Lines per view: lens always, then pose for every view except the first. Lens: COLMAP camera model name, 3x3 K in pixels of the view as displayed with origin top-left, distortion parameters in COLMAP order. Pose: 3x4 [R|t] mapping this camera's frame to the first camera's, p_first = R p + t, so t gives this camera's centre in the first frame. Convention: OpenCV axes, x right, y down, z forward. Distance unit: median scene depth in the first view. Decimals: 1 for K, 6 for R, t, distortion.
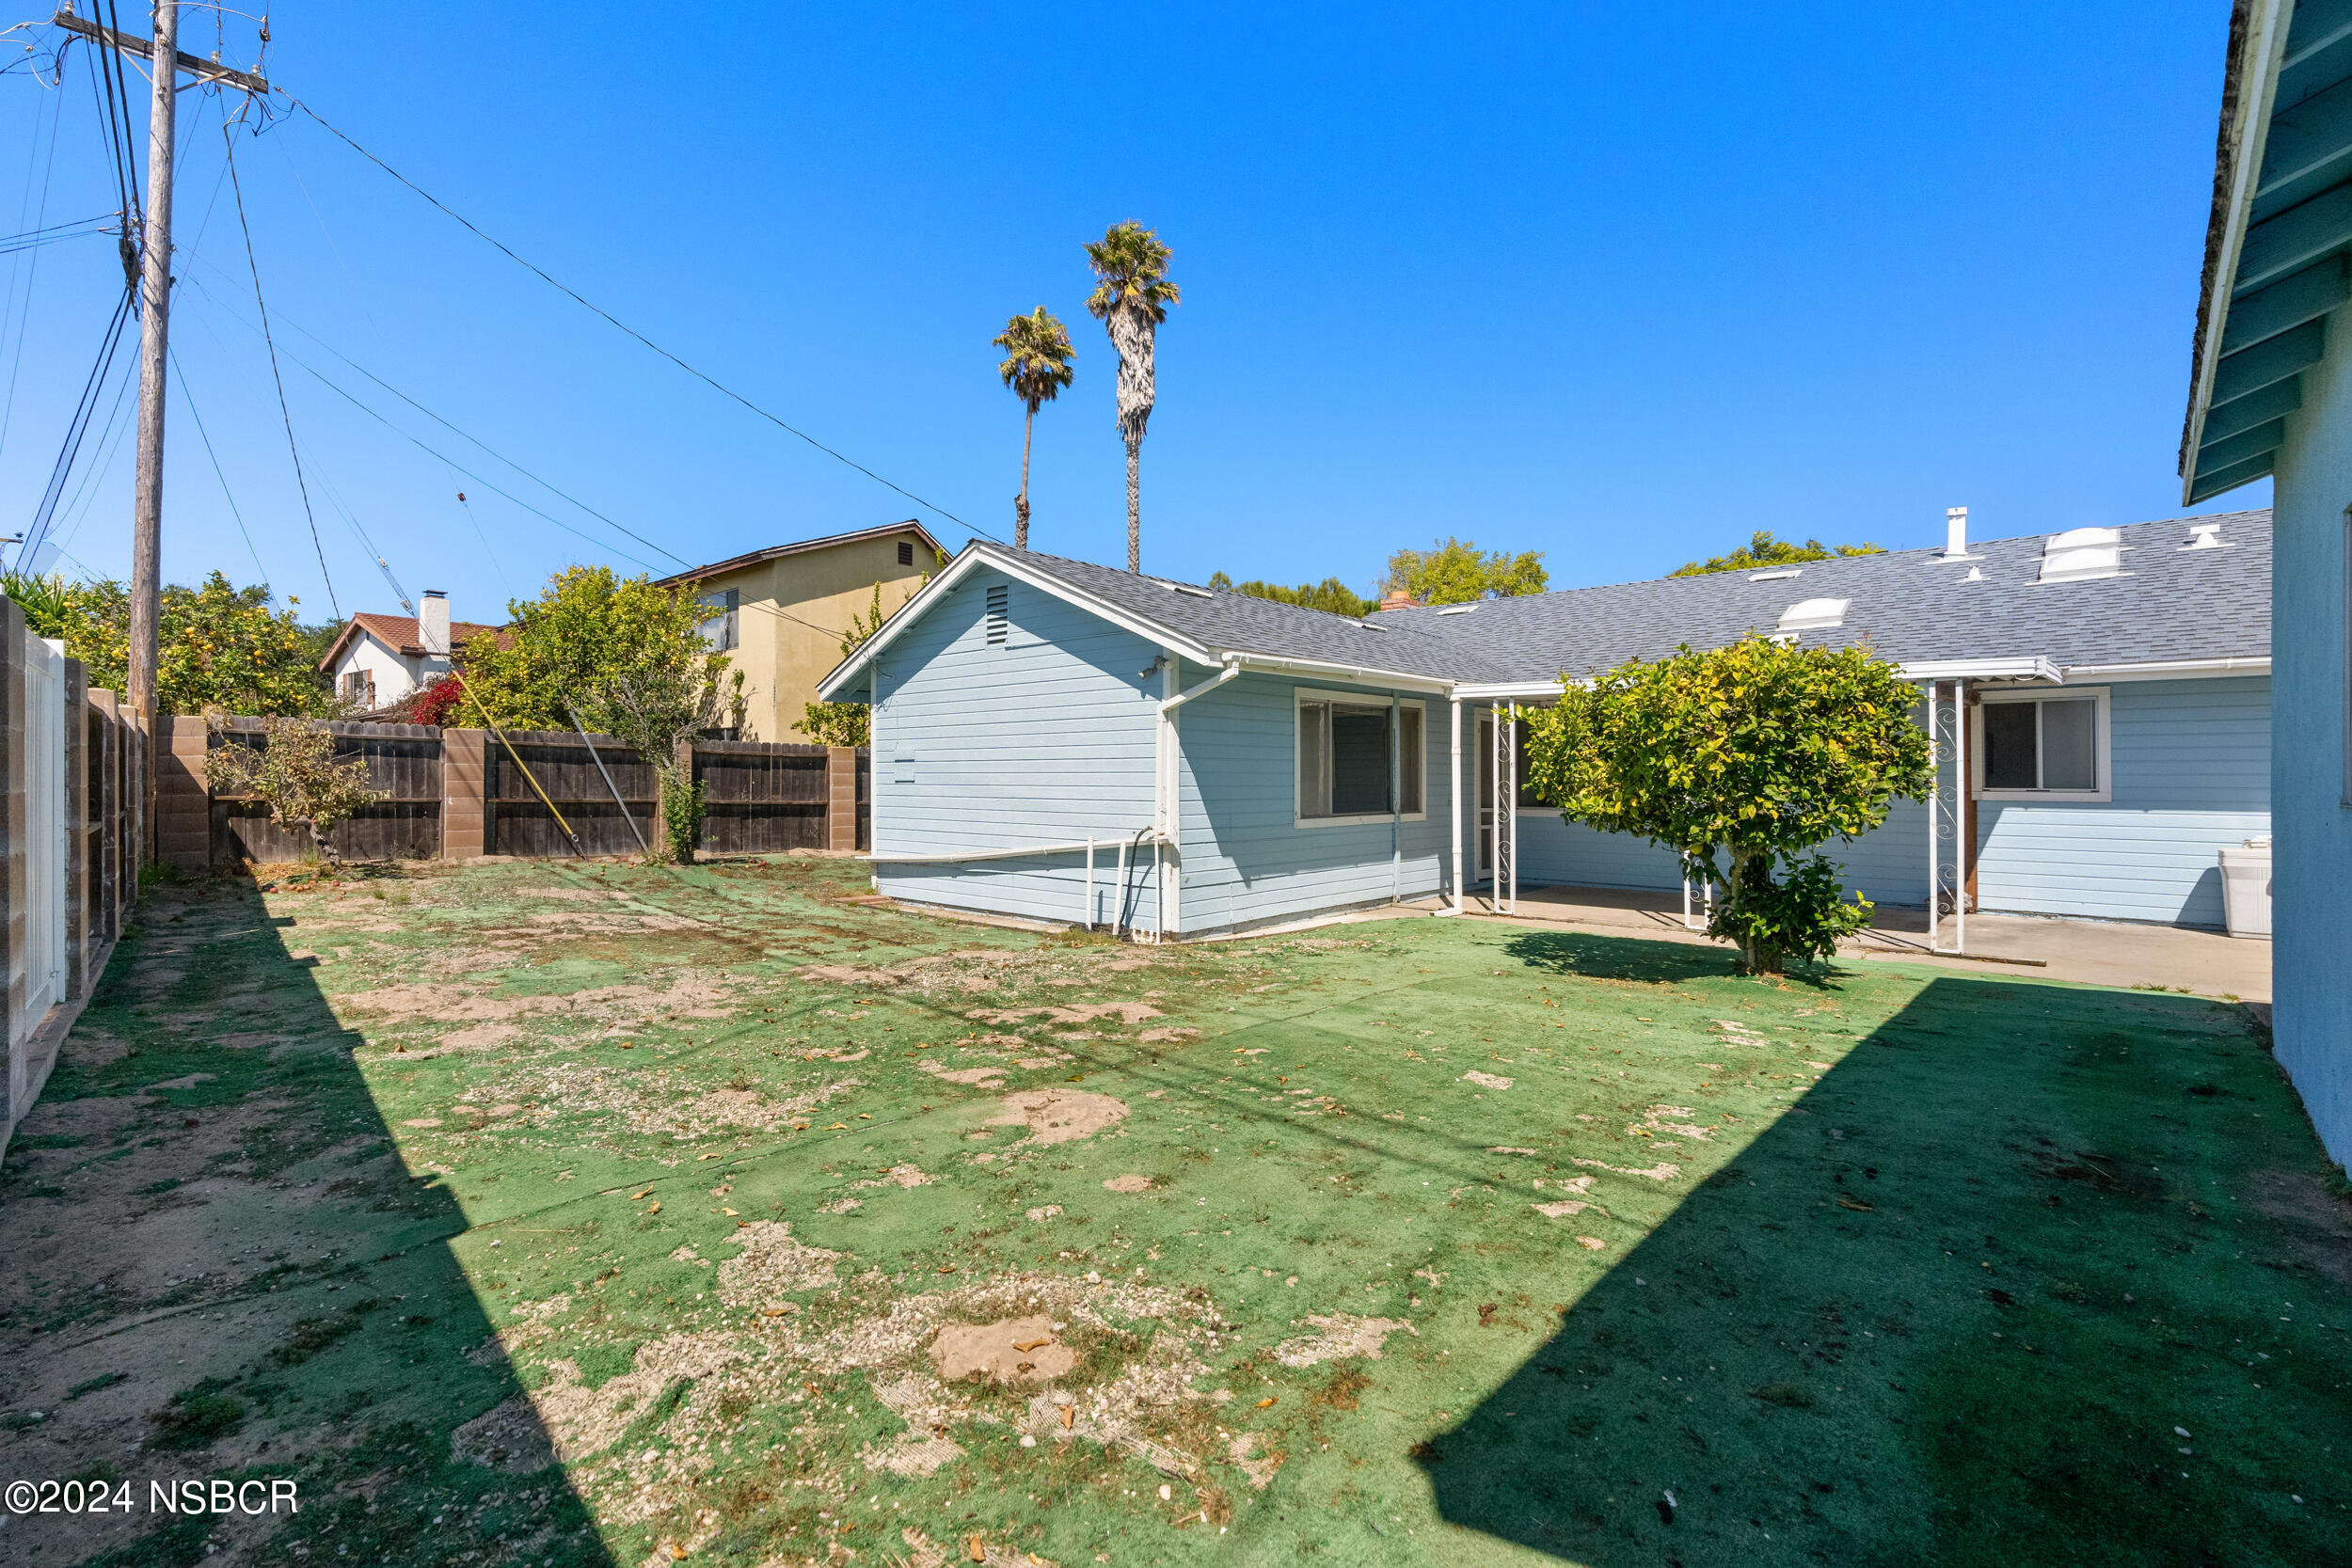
lens RADIAL K [[1077.2, 0, 1167.0], [0, 1077.2, 758.7], [0, 0, 1]] dist [-0.009299, 0.003751]
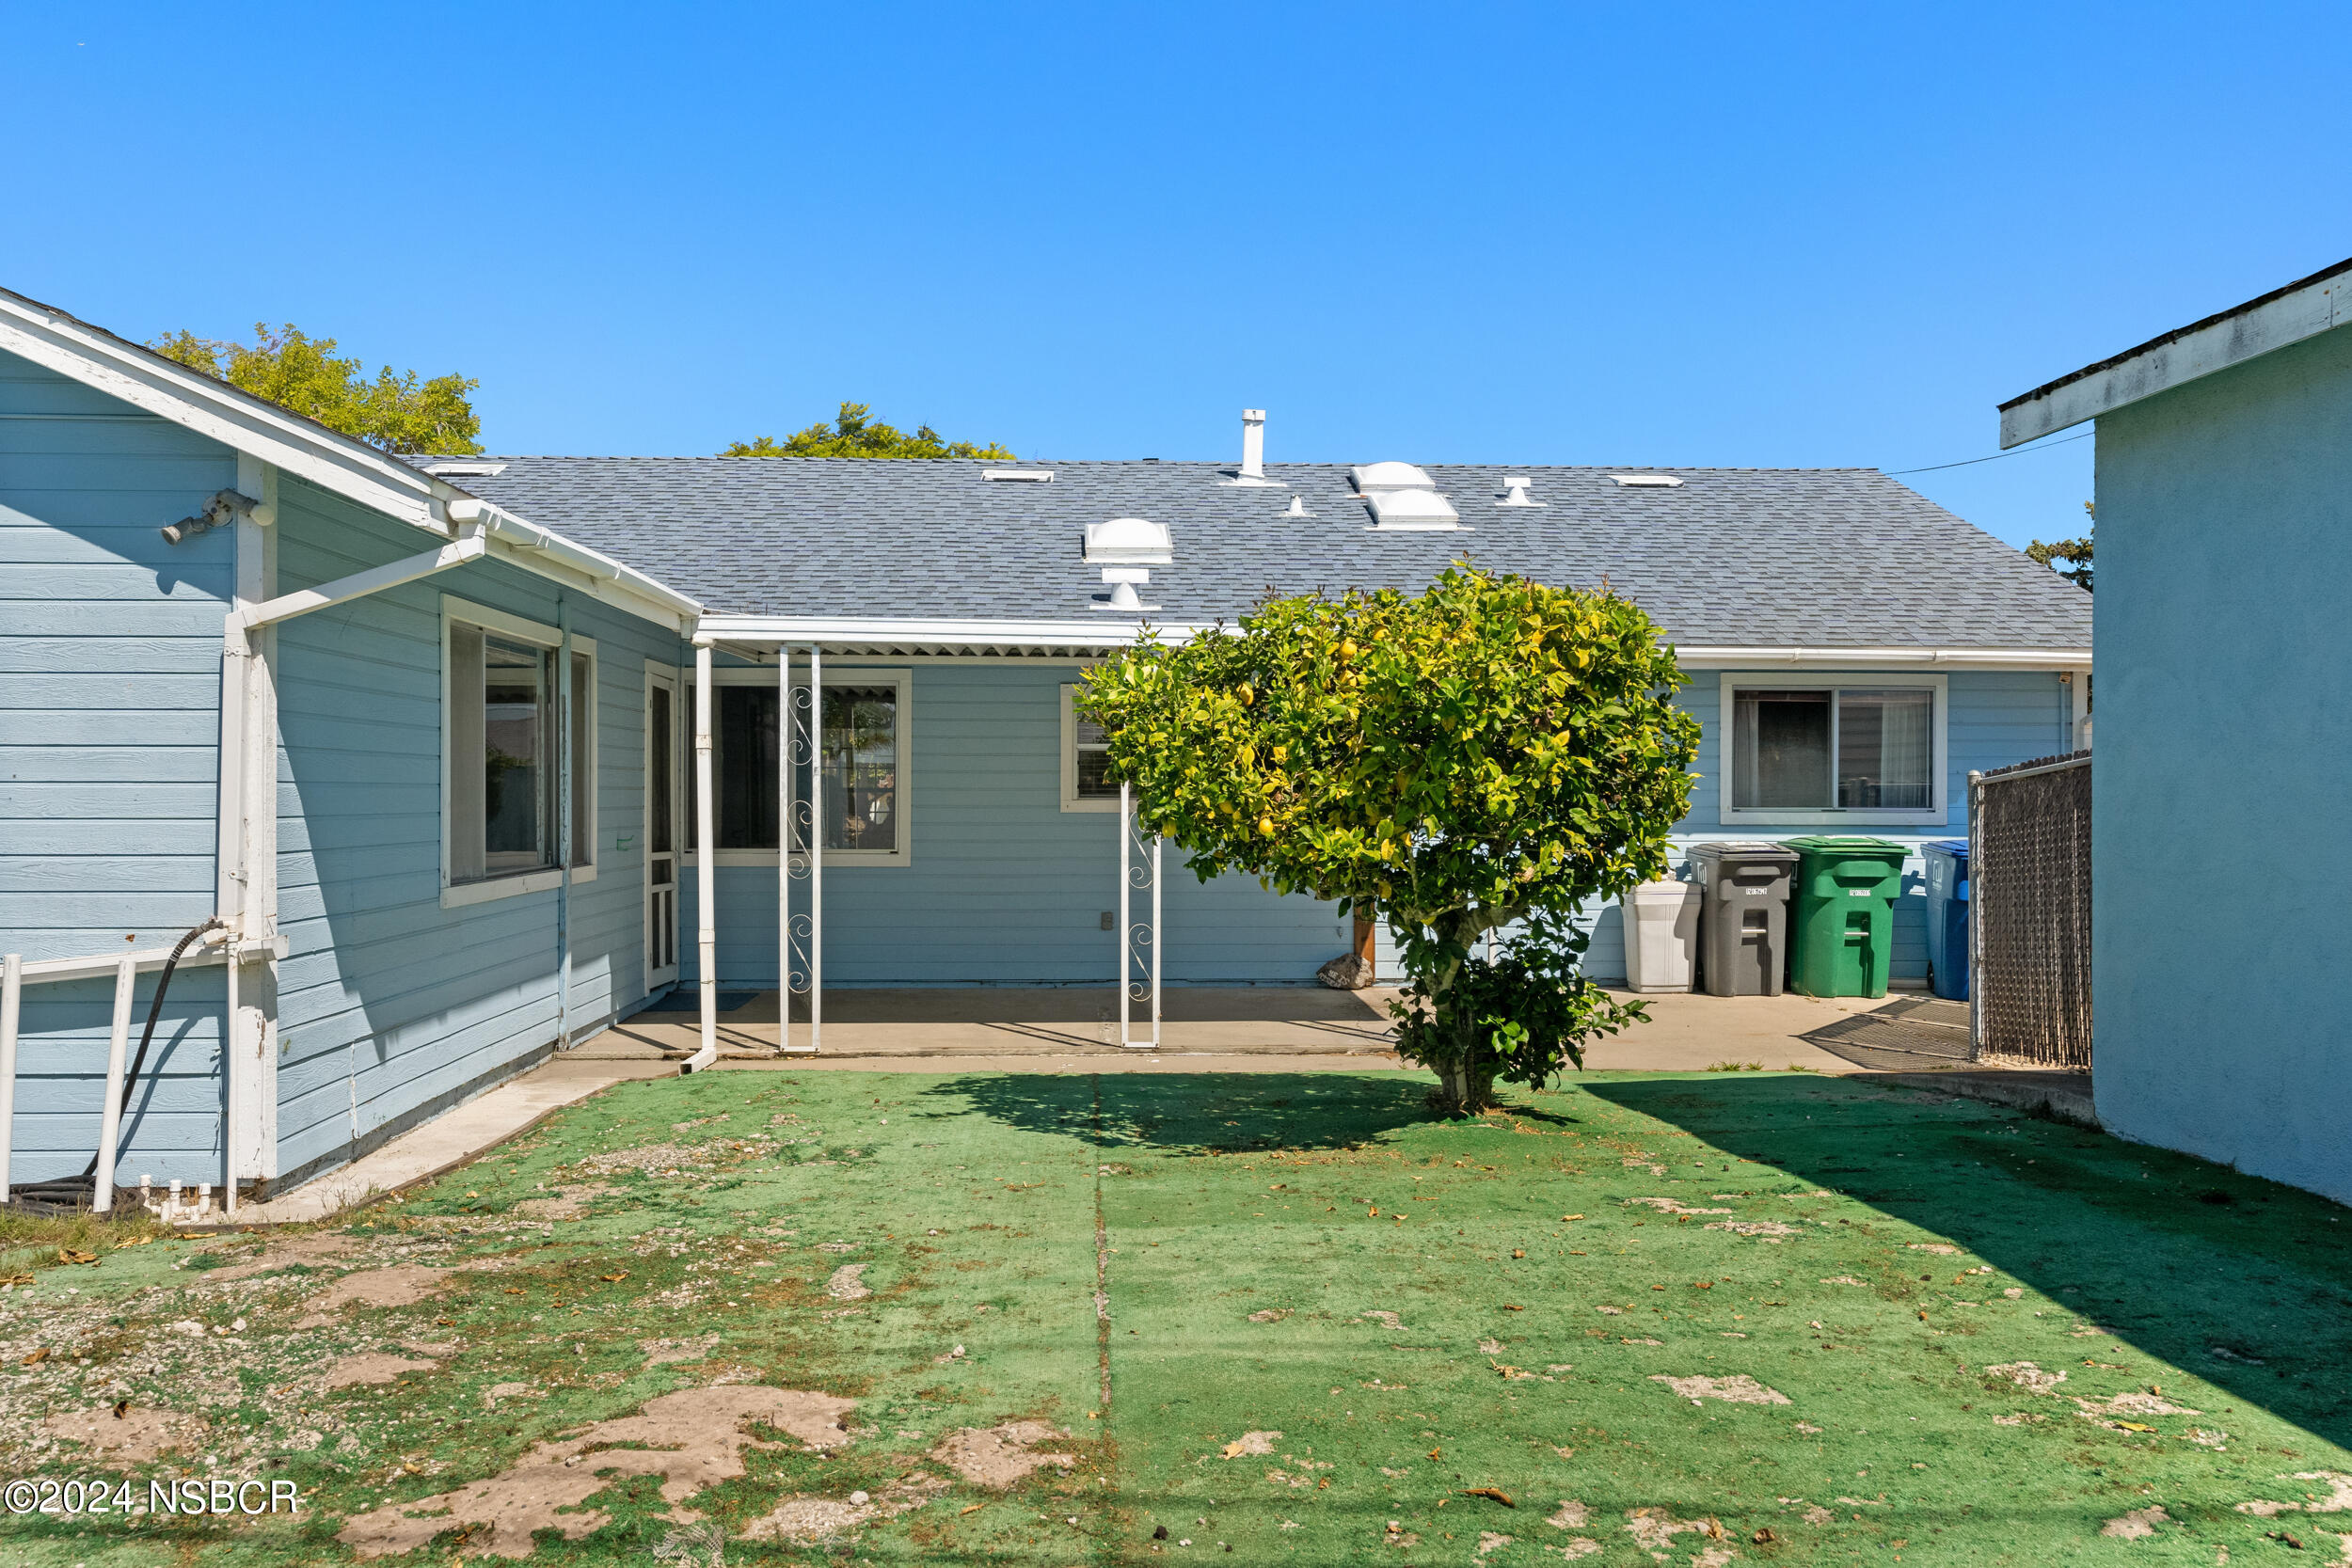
lens RADIAL K [[1869.6, 0, 1172.6], [0, 1869.6, 751.3], [0, 0, 1]] dist [0.006448, -0.003499]
pose [[0.707054, 0.017004, 0.706955, -0.222425], [-0.014351, 0.999850, -0.009696, 0.002857], [-0.707014, -0.003290, 0.707192, 0.235550]]
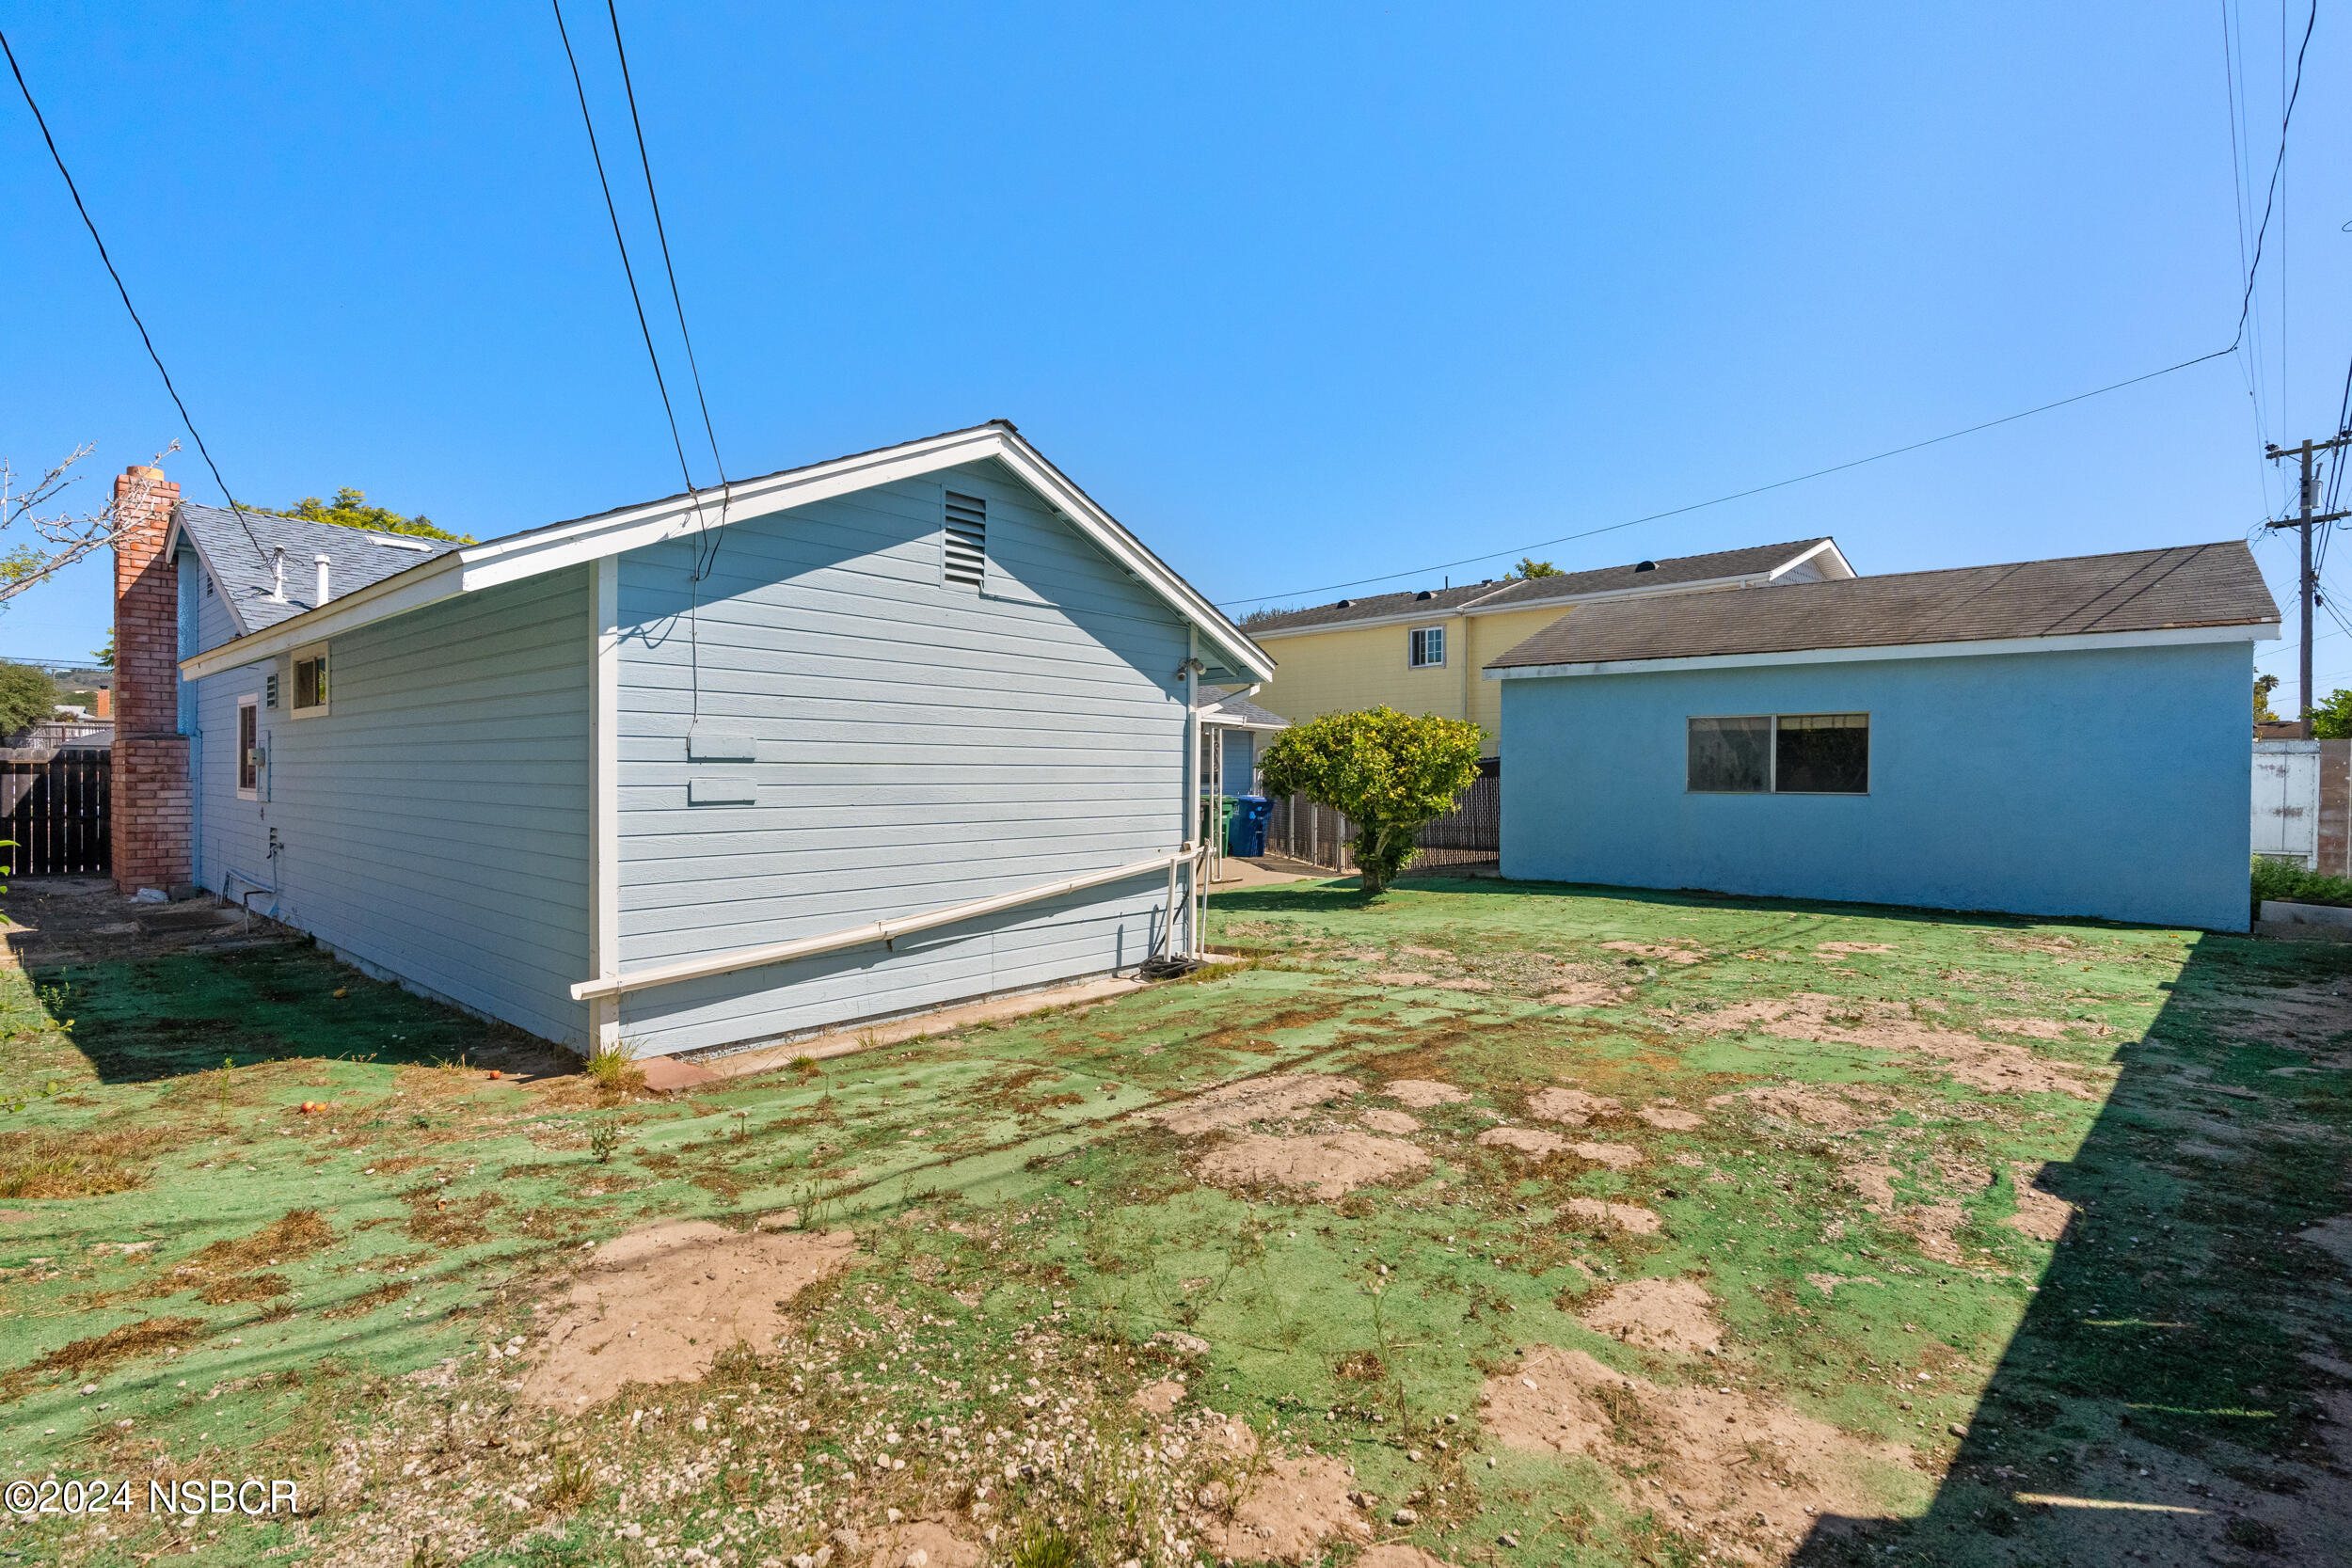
lens RADIAL K [[1077.2, 0, 1167.0], [0, 1077.2, 758.7], [0, 0, 1]] dist [-0.009299, 0.003751]
pose [[-0.029328, 0.009509, 0.999525, -0.839264], [-0.024549, 0.999646, -0.010231, 0.001774], [-0.999268, -0.024837, -0.029084, 0.934674]]
